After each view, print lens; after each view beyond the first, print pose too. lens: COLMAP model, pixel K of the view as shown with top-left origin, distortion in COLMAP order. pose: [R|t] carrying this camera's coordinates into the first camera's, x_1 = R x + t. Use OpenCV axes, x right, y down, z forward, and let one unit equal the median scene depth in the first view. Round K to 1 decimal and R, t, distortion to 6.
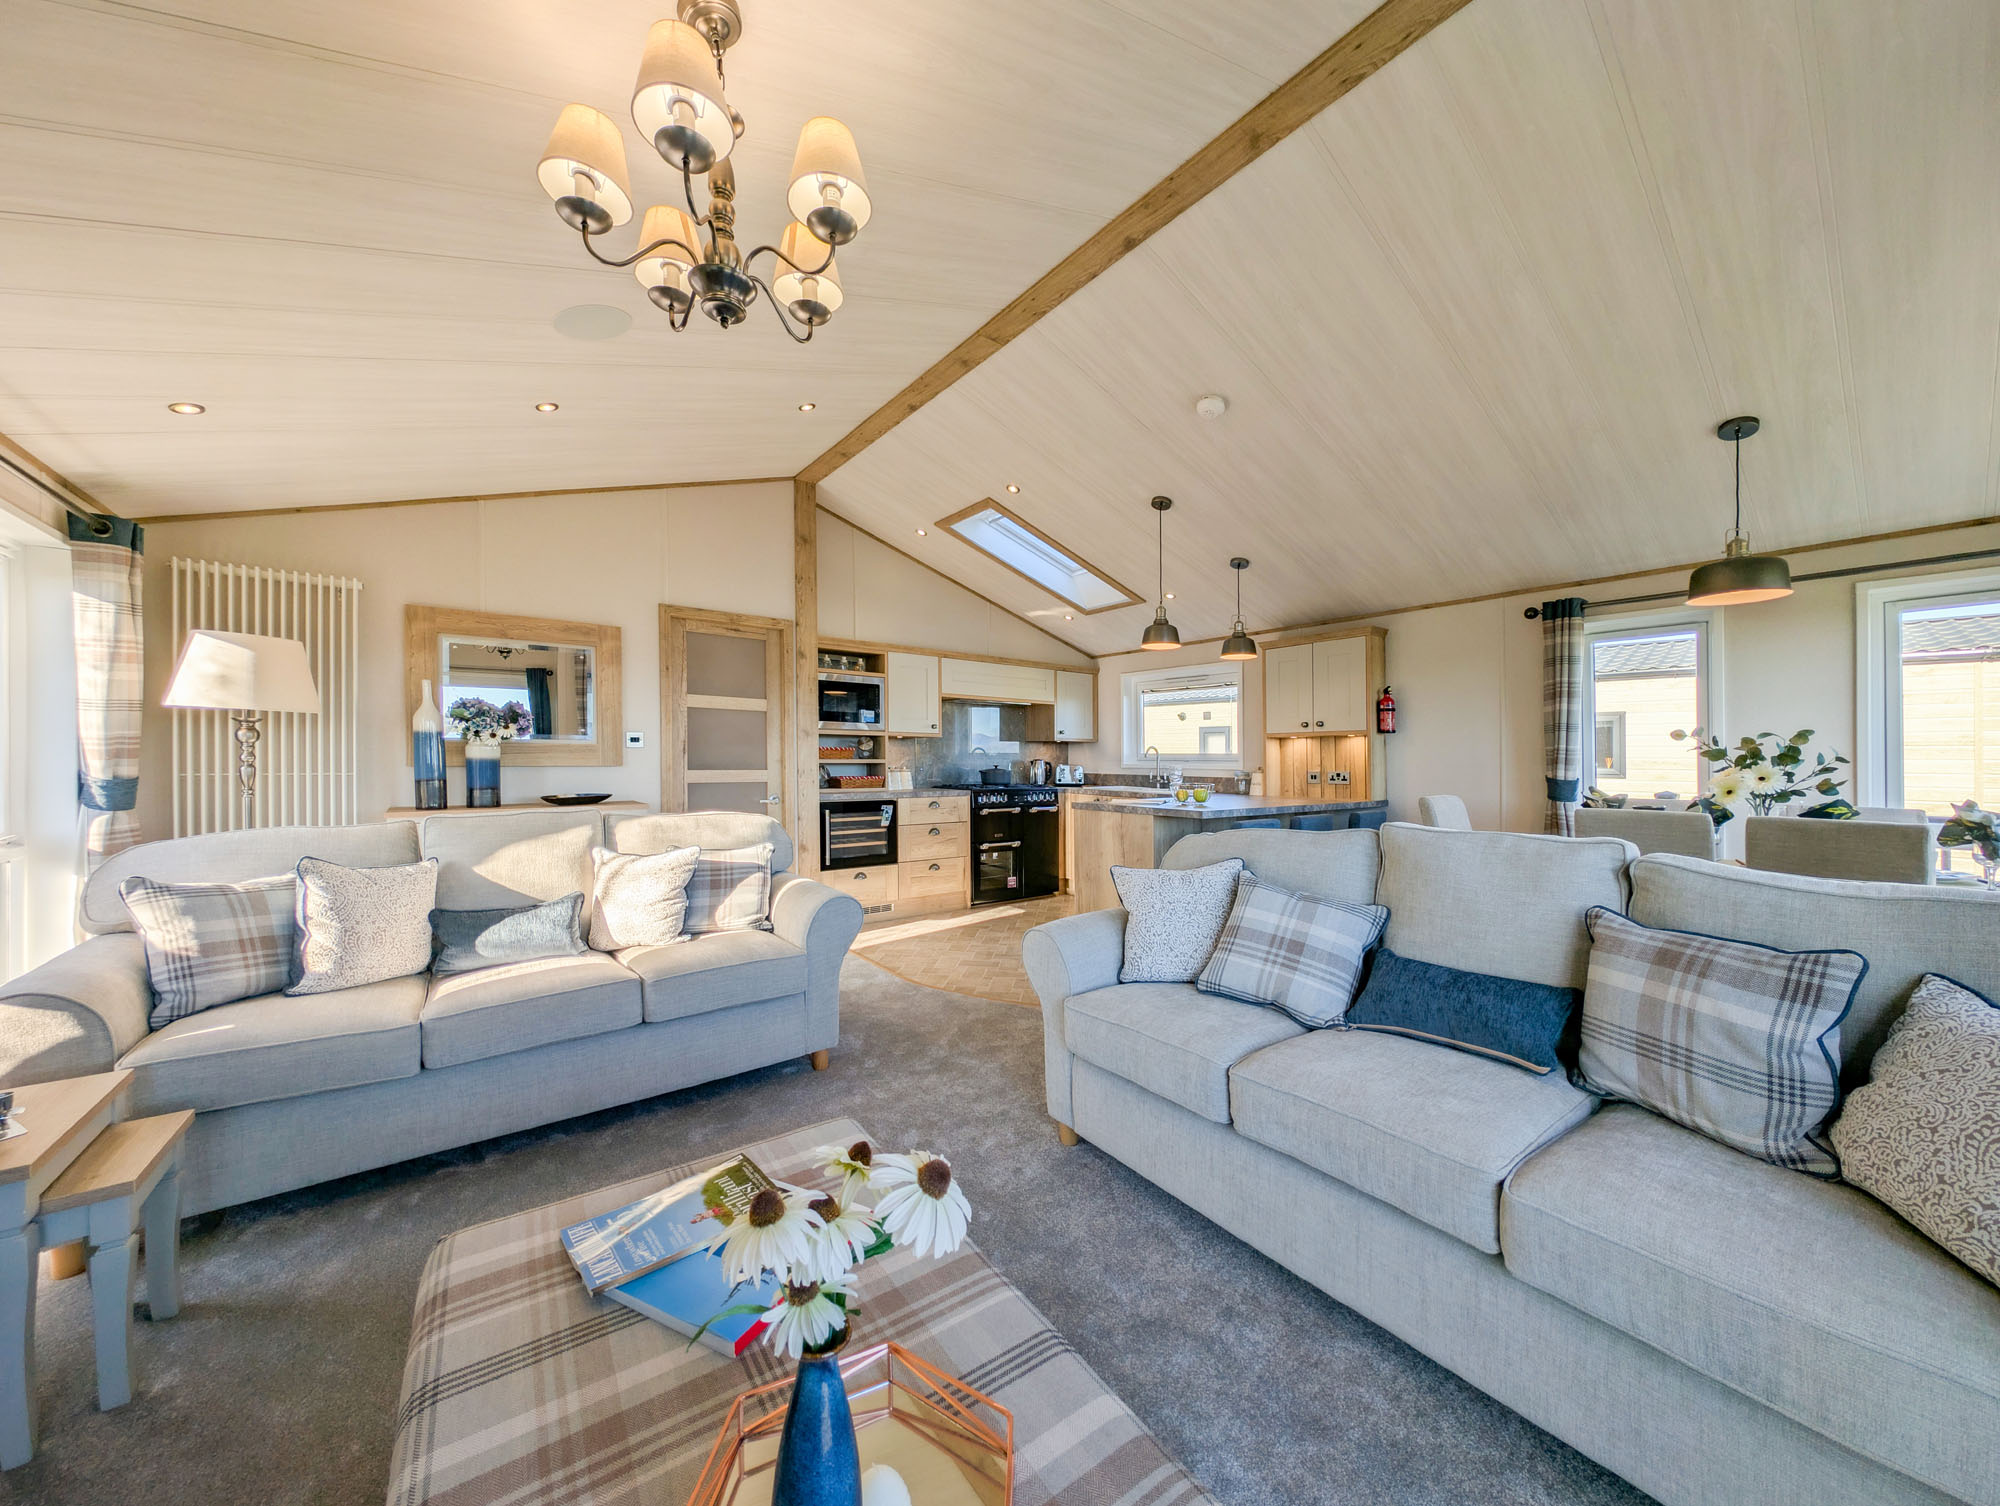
lens RADIAL K [[709.9, 0, 1008.7], [0, 709.9, 753.5], [0, 0, 1]] dist [-0.000529, -0.000187]
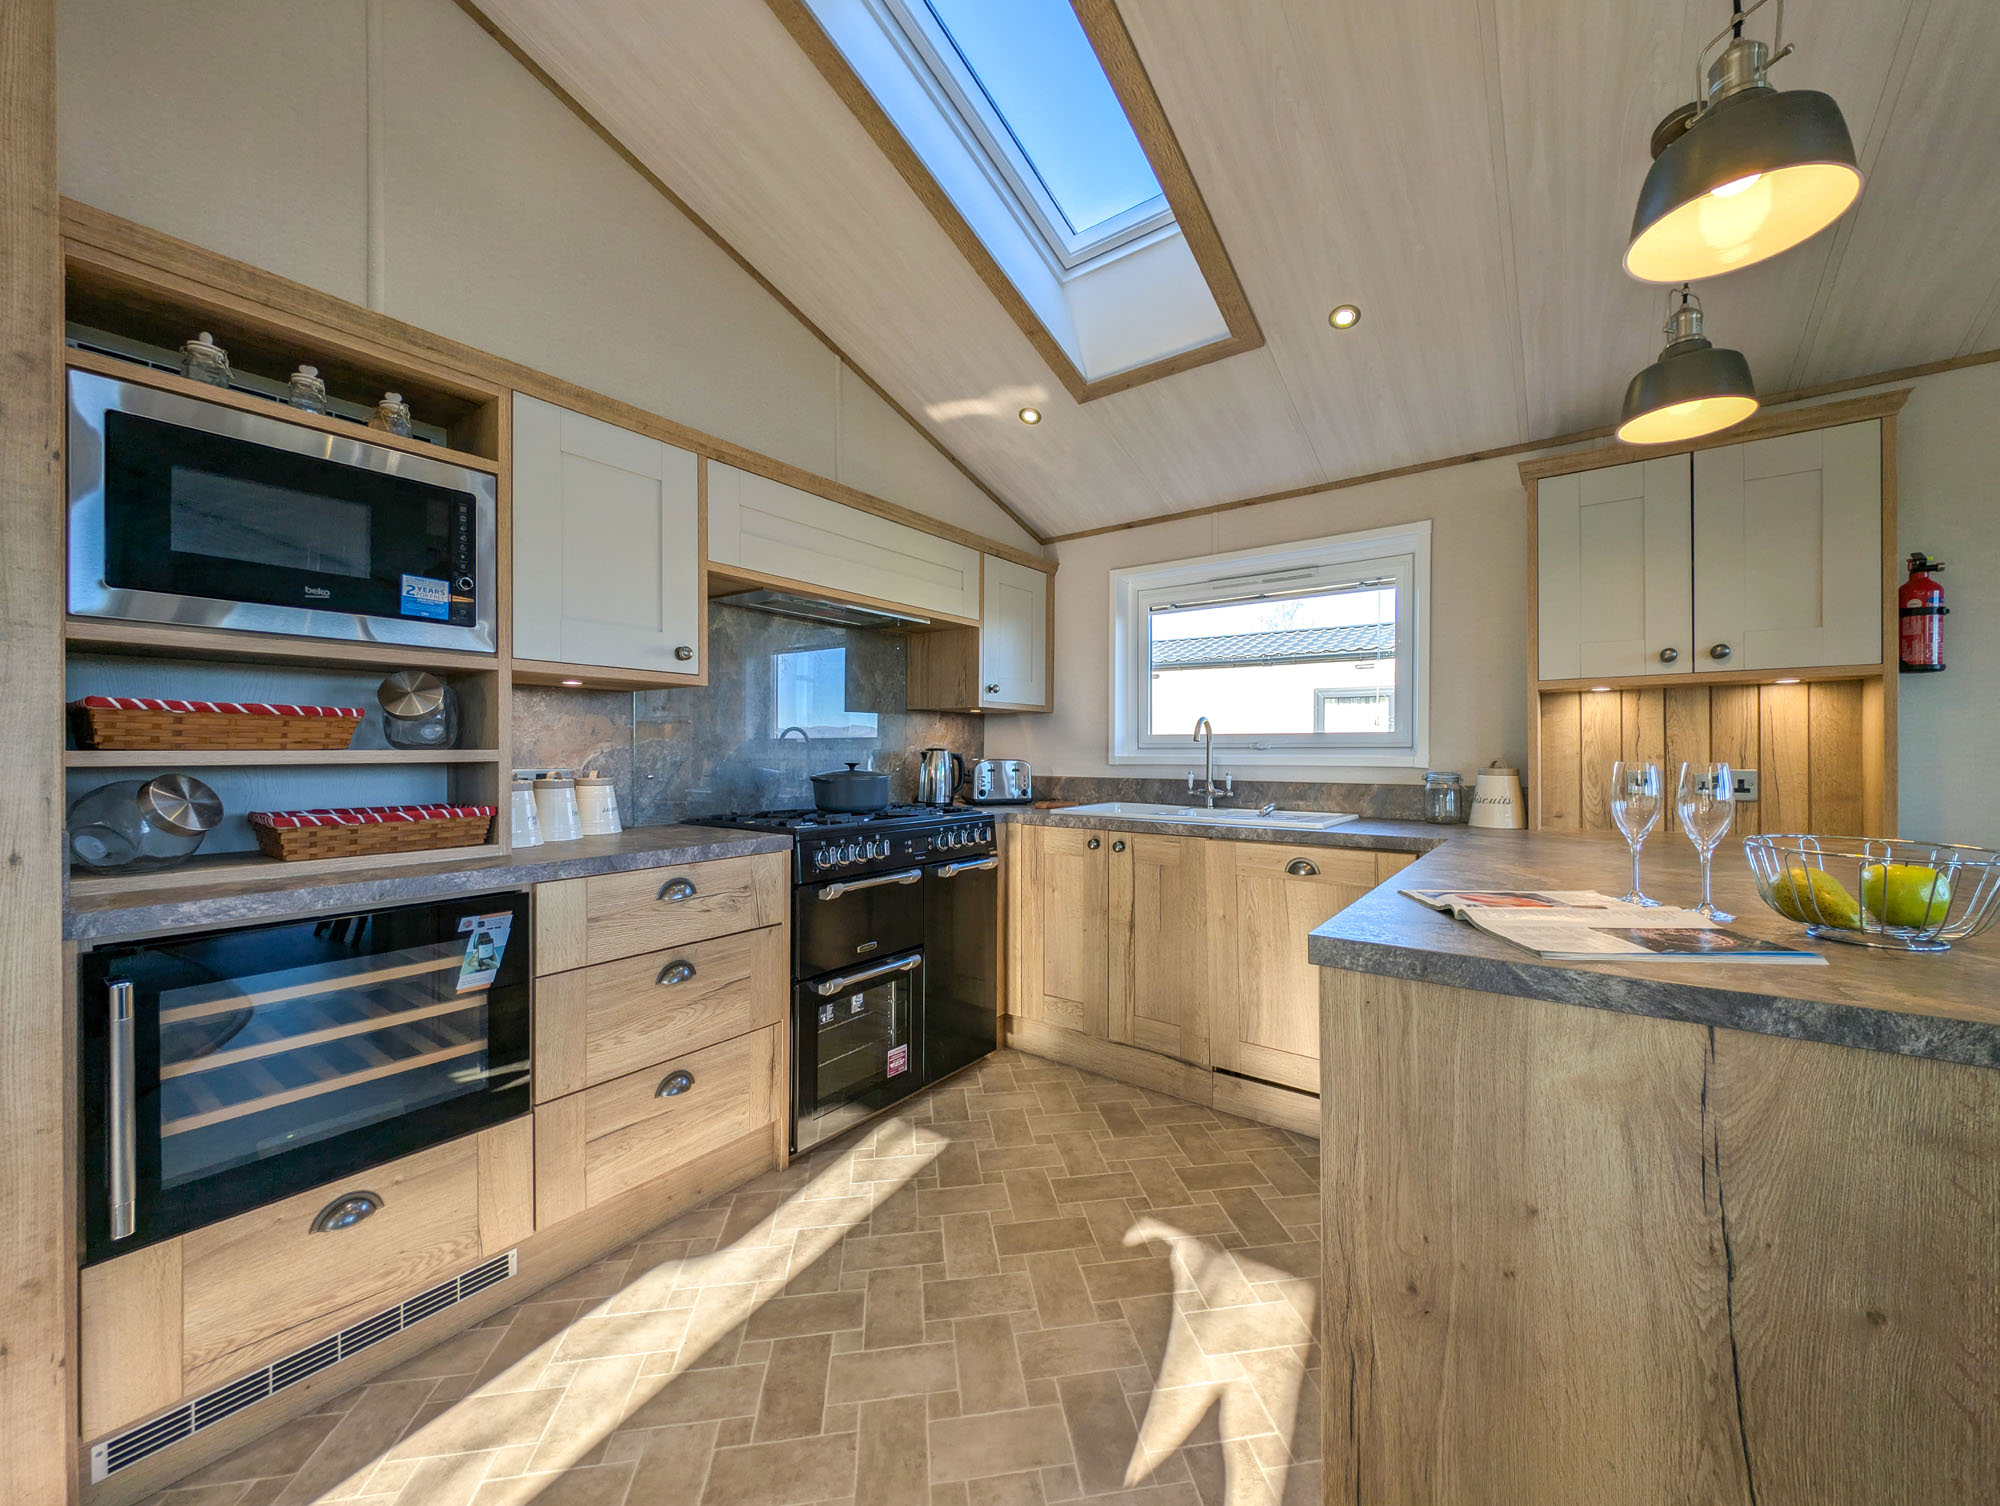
lens RADIAL K [[761.4, 0, 1023.6], [0, 761.4, 715.5], [0, 0, 1]] dist [-0.002267, -0.000604]
pose [[0.961268, 0.005149, 0.275567, -0.047001], [0.005157, 0.999314, -0.036662, 0.006536], [-0.275567, 0.036663, 0.960583, 0.591990]]
